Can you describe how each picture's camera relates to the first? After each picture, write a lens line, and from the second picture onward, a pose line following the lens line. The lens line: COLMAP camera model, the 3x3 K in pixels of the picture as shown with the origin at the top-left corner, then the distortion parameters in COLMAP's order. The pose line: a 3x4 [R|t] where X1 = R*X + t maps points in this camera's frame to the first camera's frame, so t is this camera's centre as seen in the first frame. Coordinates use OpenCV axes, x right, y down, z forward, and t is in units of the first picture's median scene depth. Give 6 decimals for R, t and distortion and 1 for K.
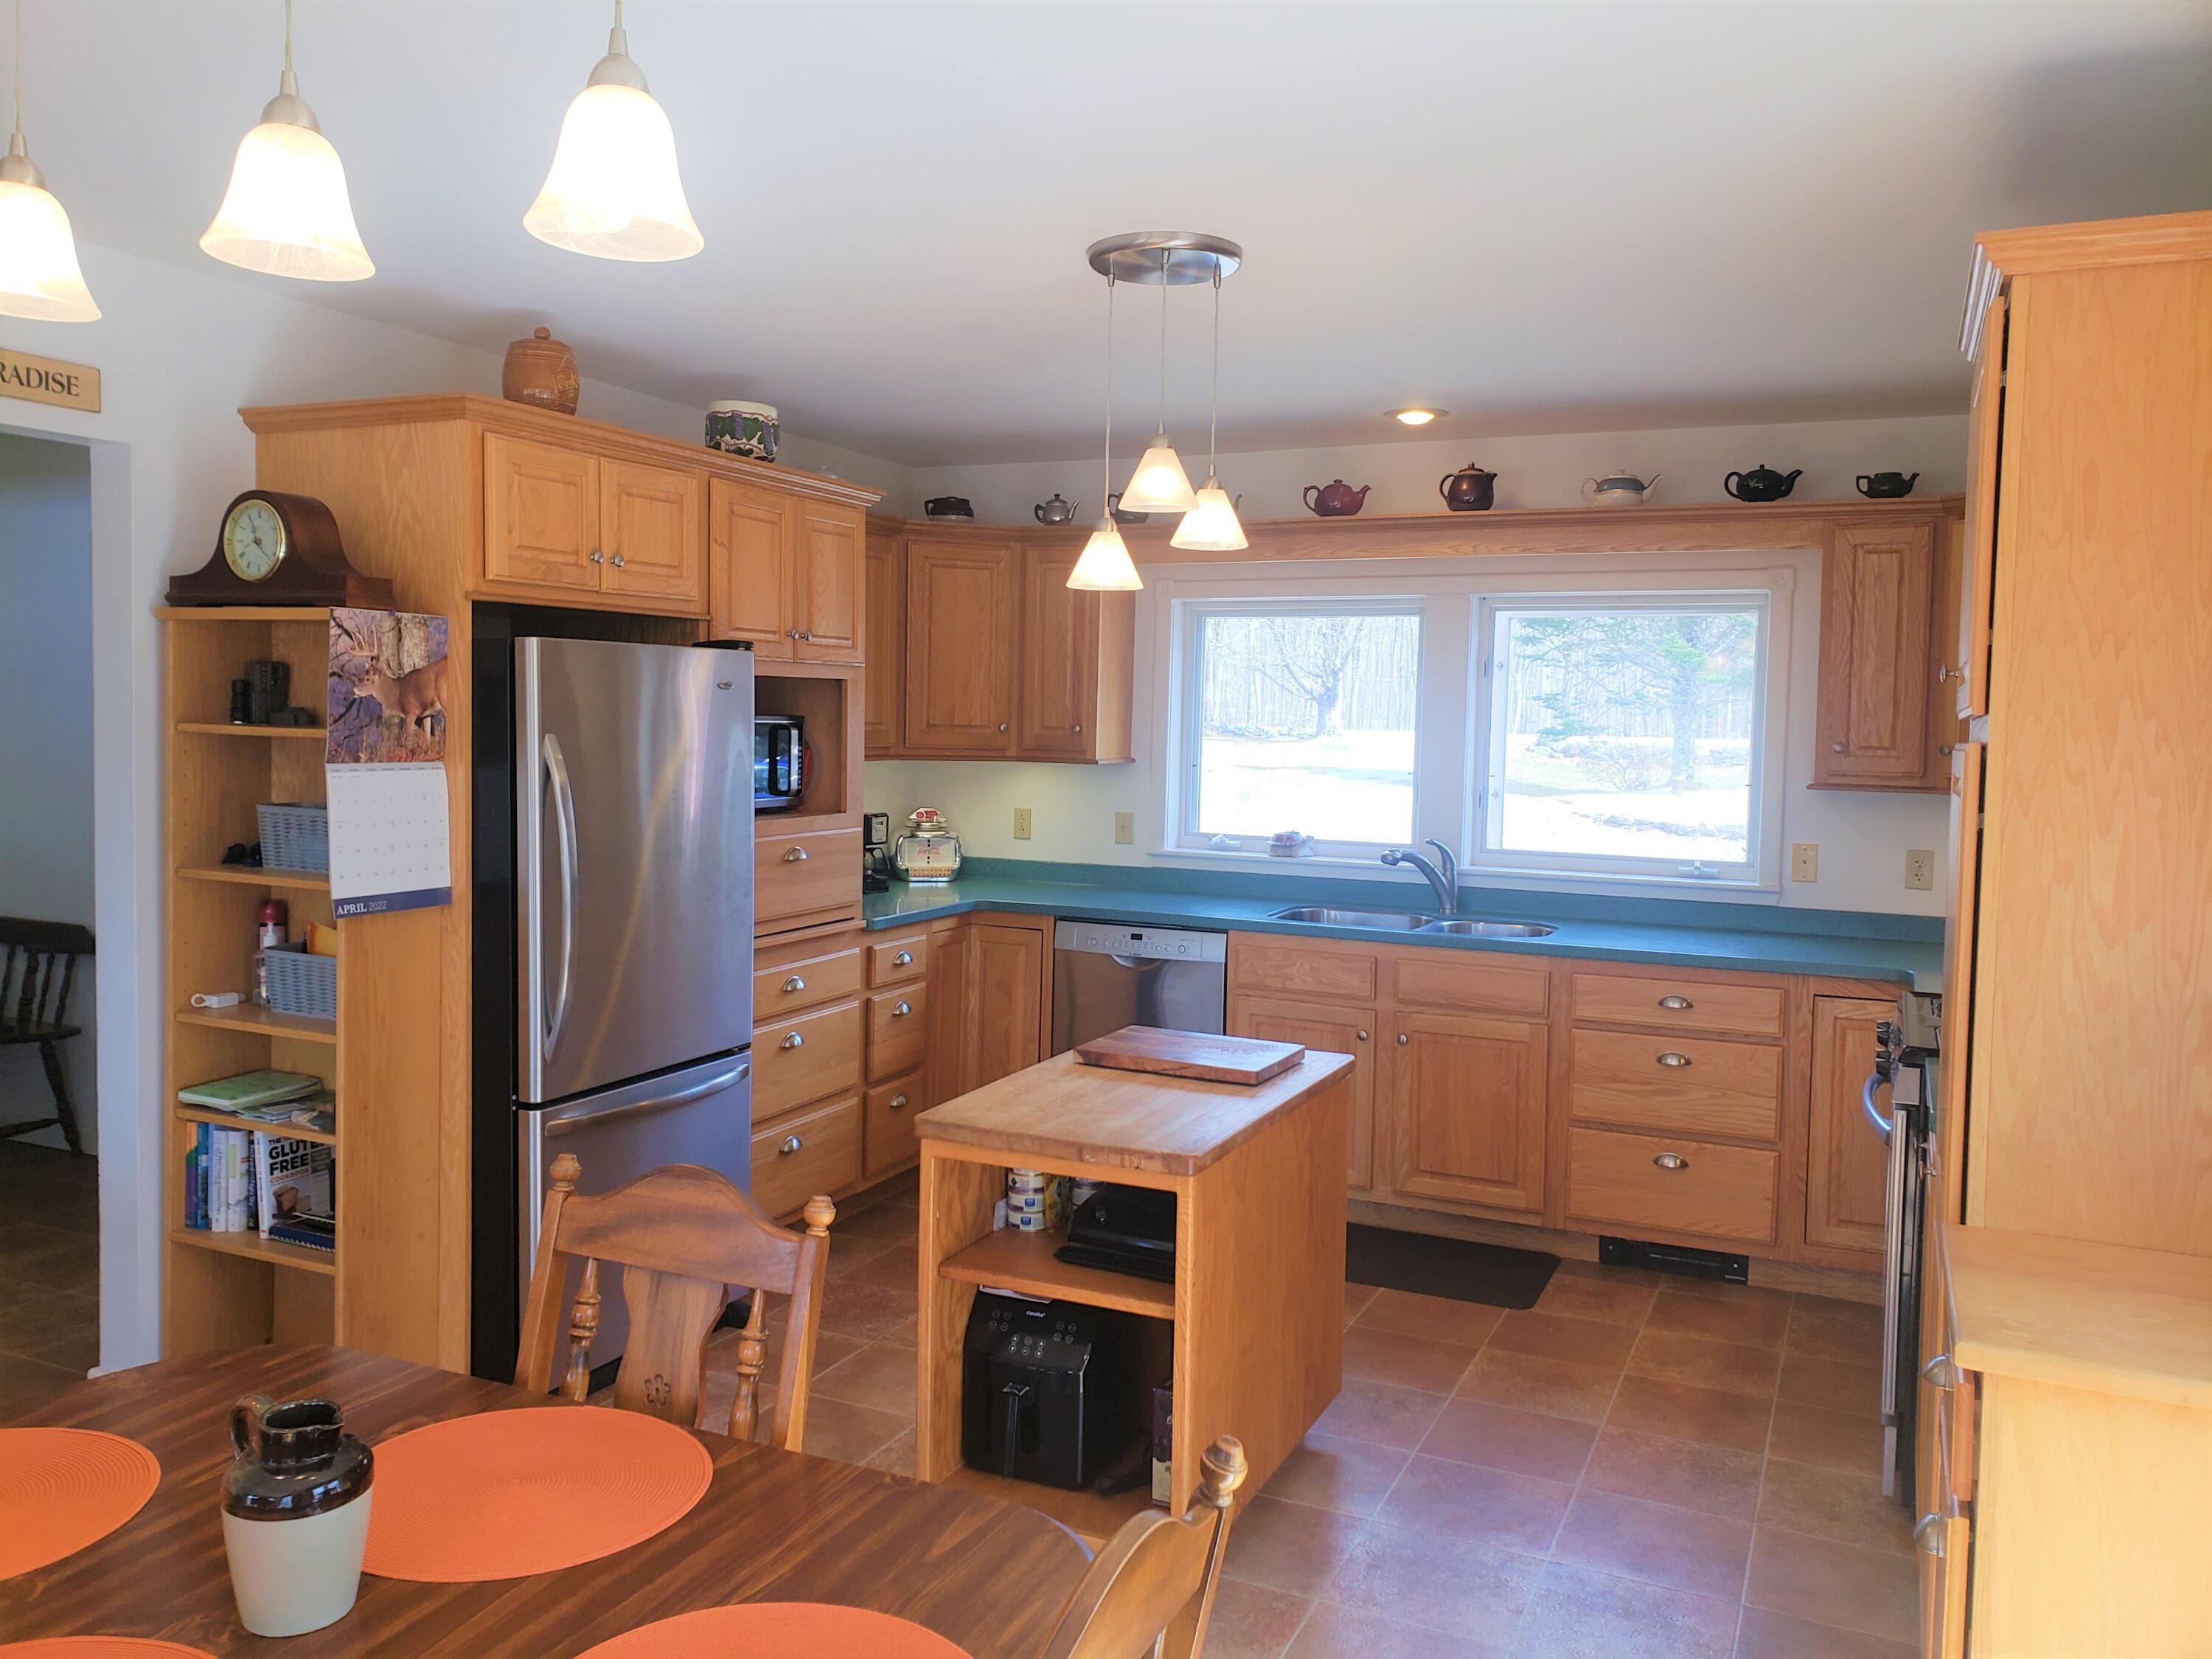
lens RADIAL K [[1710.3, 0, 1122.4], [0, 1710.3, 819.5], [0, 0, 1]] dist [0.084997, 0.000401]
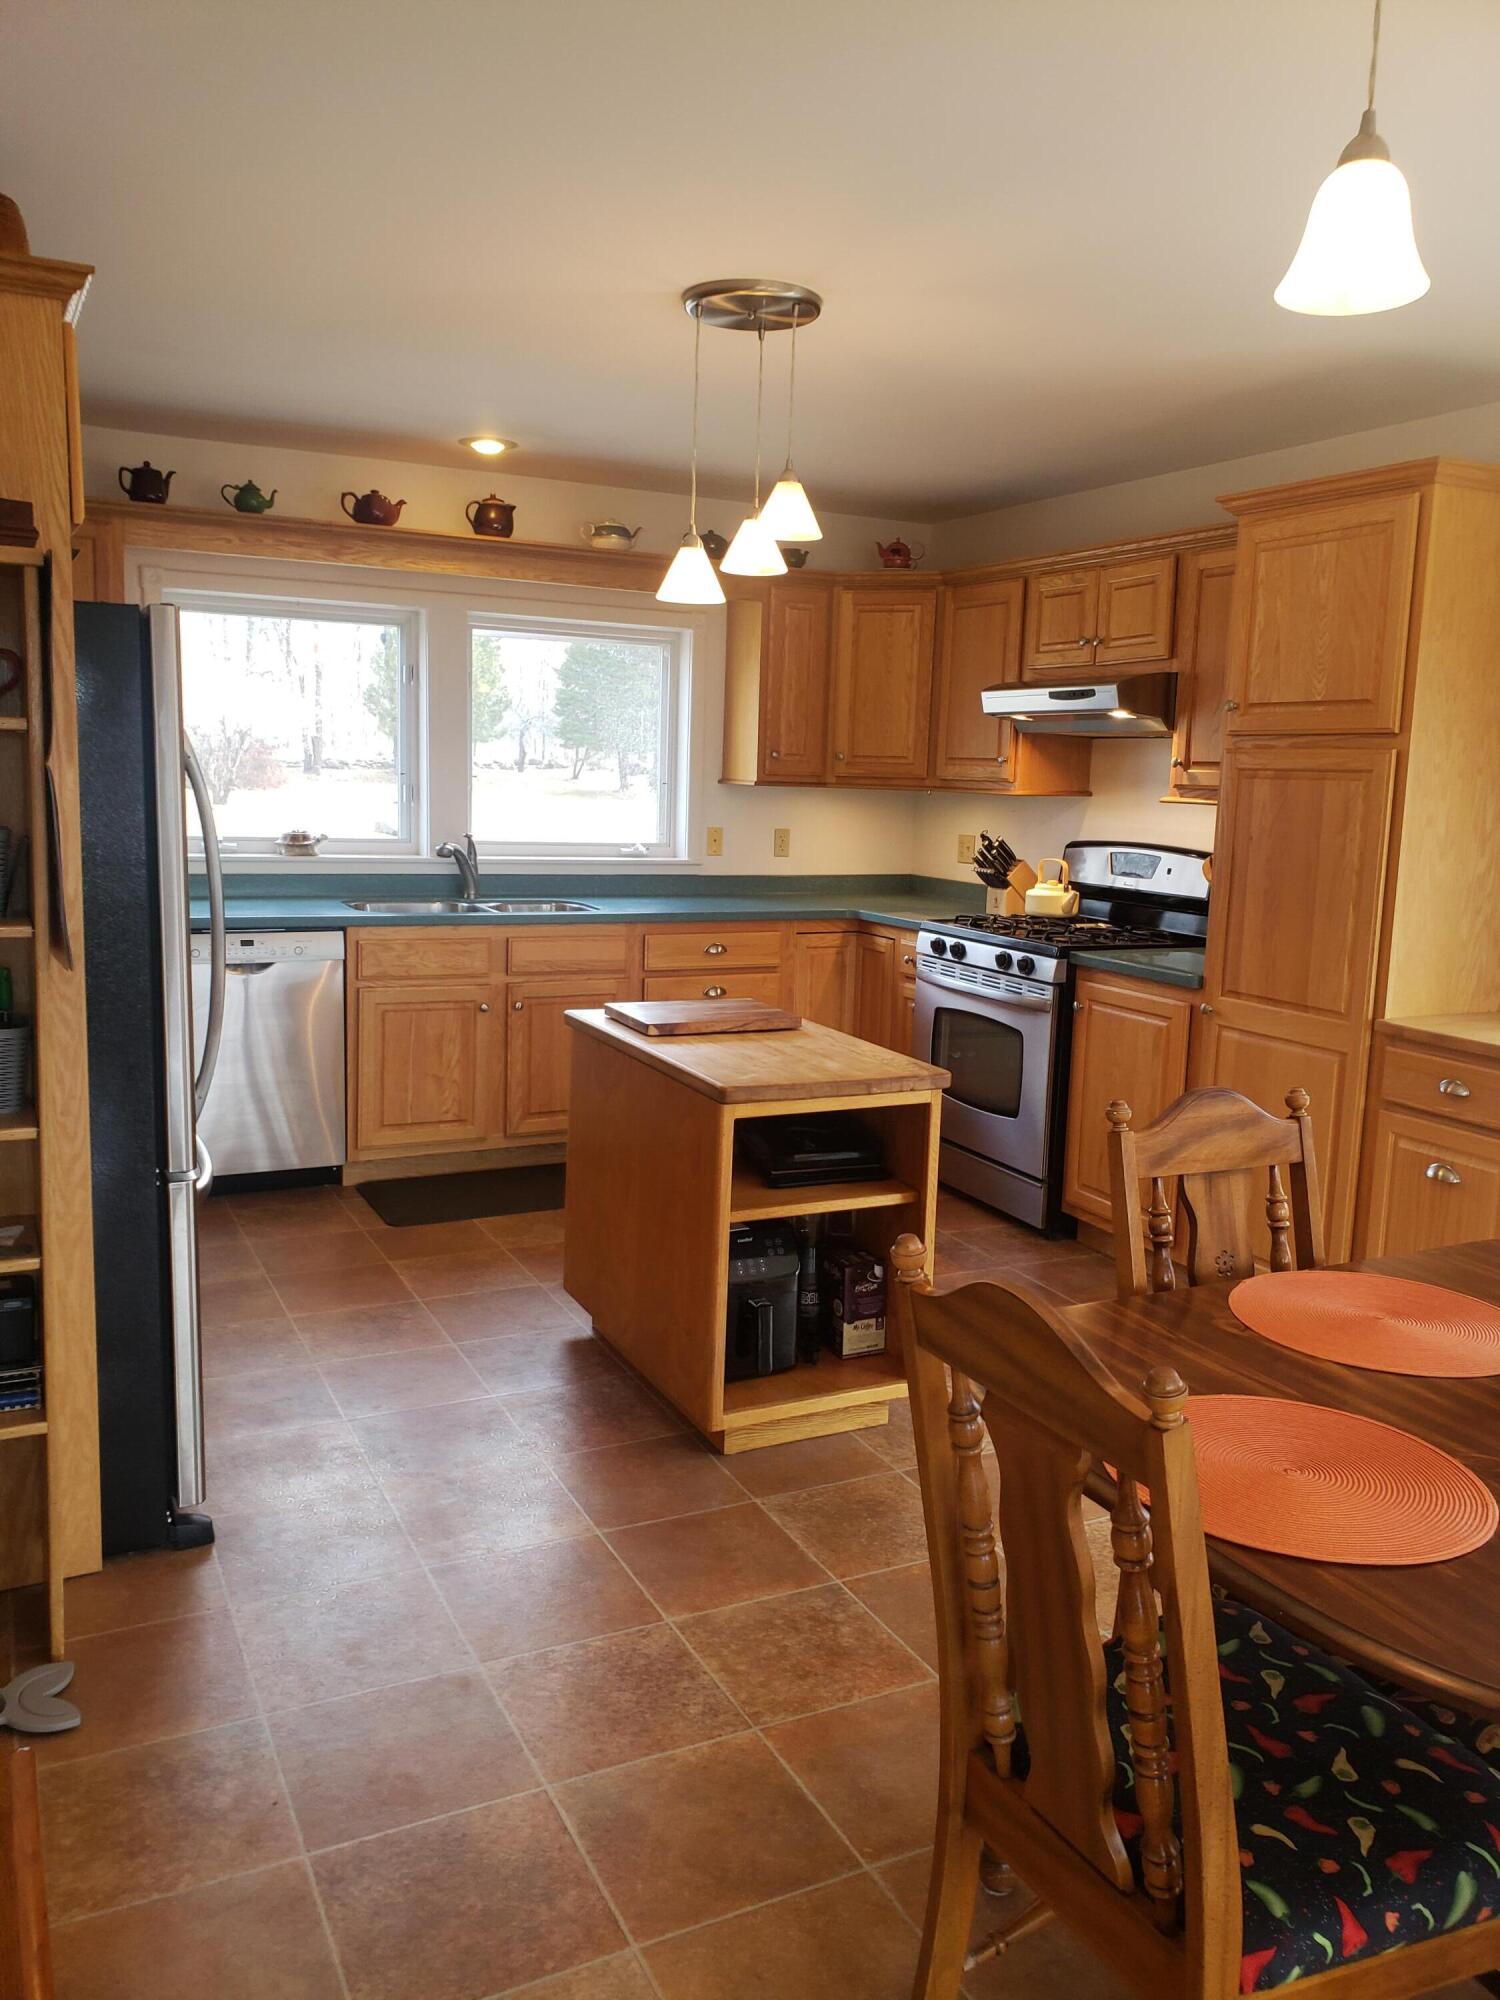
lens RADIAL K [[1546.4, 0, 750.0], [0, 1546.4, 1000.0], [0, 0, 1]] dist [0.084997, 0.000401]
pose [[0.637103, -0.123090, 0.760887, -0.519548], [0.030507, 0.990420, 0.134678, -0.011966], [-0.770175, -0.062591, 0.634754, 0.207312]]
